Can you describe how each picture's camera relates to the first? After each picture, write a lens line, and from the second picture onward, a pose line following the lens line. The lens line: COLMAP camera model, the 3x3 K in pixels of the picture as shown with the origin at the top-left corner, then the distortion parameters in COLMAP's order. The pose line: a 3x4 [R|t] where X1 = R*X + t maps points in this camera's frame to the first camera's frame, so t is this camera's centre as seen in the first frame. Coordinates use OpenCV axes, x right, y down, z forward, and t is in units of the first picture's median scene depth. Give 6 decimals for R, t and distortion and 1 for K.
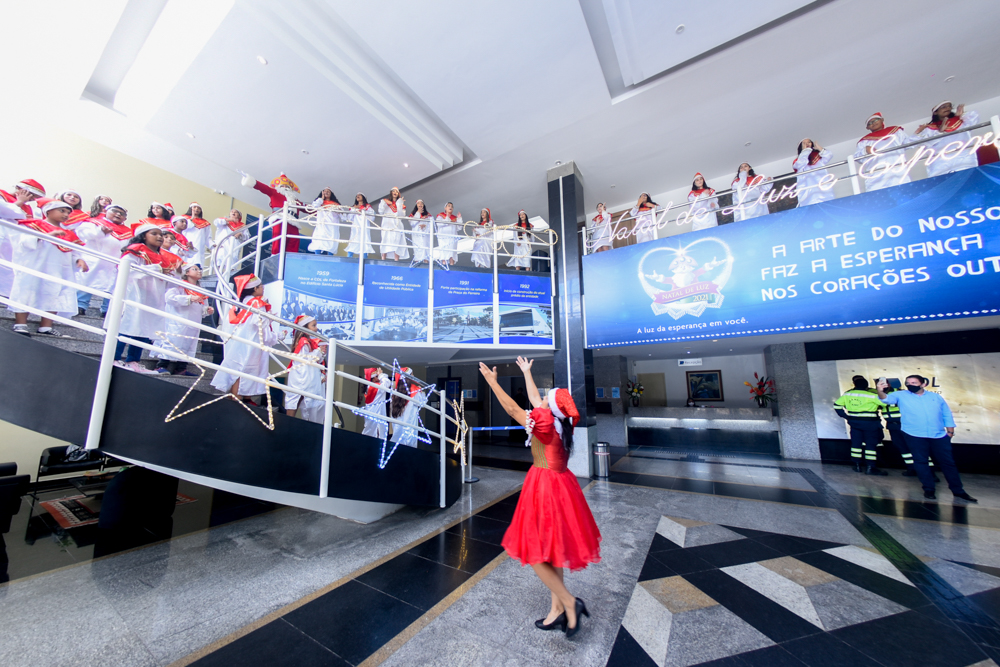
lens RADIAL K [[337.4, 0, 496.9], [0, 337.4, 344.1], [0, 0, 1]] dist [-0.013312, 0.002571]
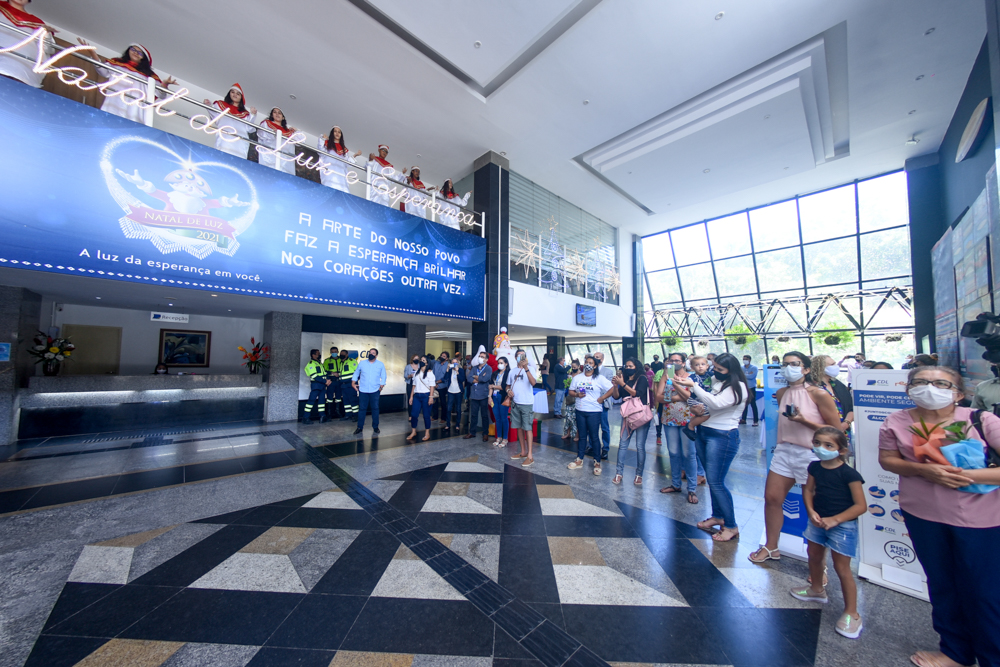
lens RADIAL K [[337.4, 0, 508.4], [0, 337.4, 343.0], [0, 0, 1]] dist [-0.013312, 0.002571]
pose [[0.237699, 0.065207, 0.969148, 0.040251], [-0.159353, 0.986844, -0.027314, 0.017117], [-0.958178, -0.147944, 0.244963, 0.114175]]
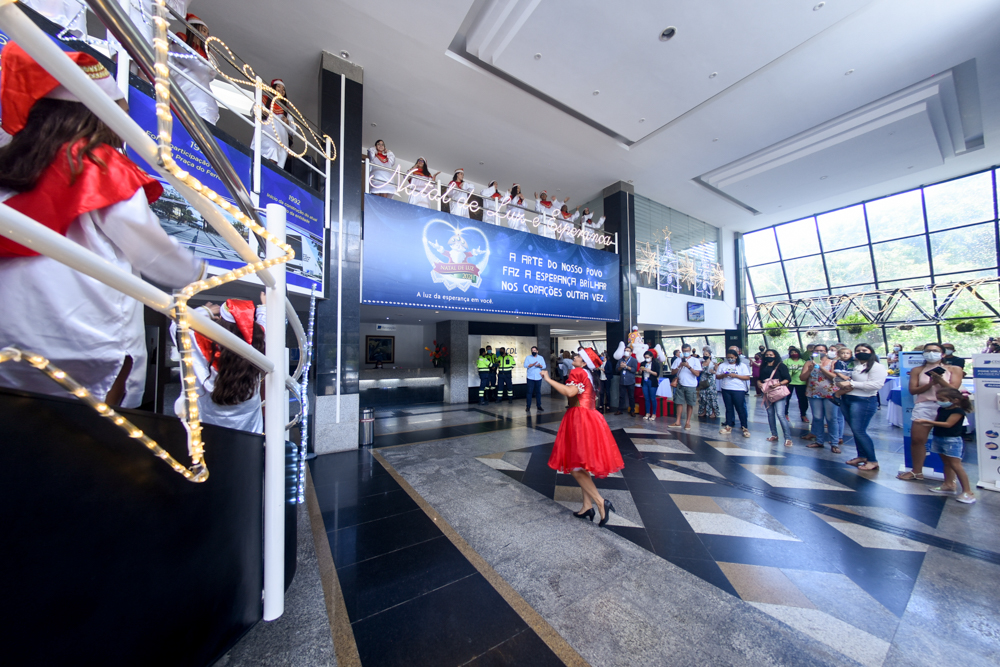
lens RADIAL K [[337.4, 0, 507.6], [0, 337.4, 344.1], [0, 0, 1]] dist [-0.013312, 0.002571]
pose [[0.407714, 0.036683, 0.912373, -0.444457], [-0.133645, 0.990830, 0.019884, 0.060971], [-0.903276, -0.130041, 0.408878, 0.371379]]
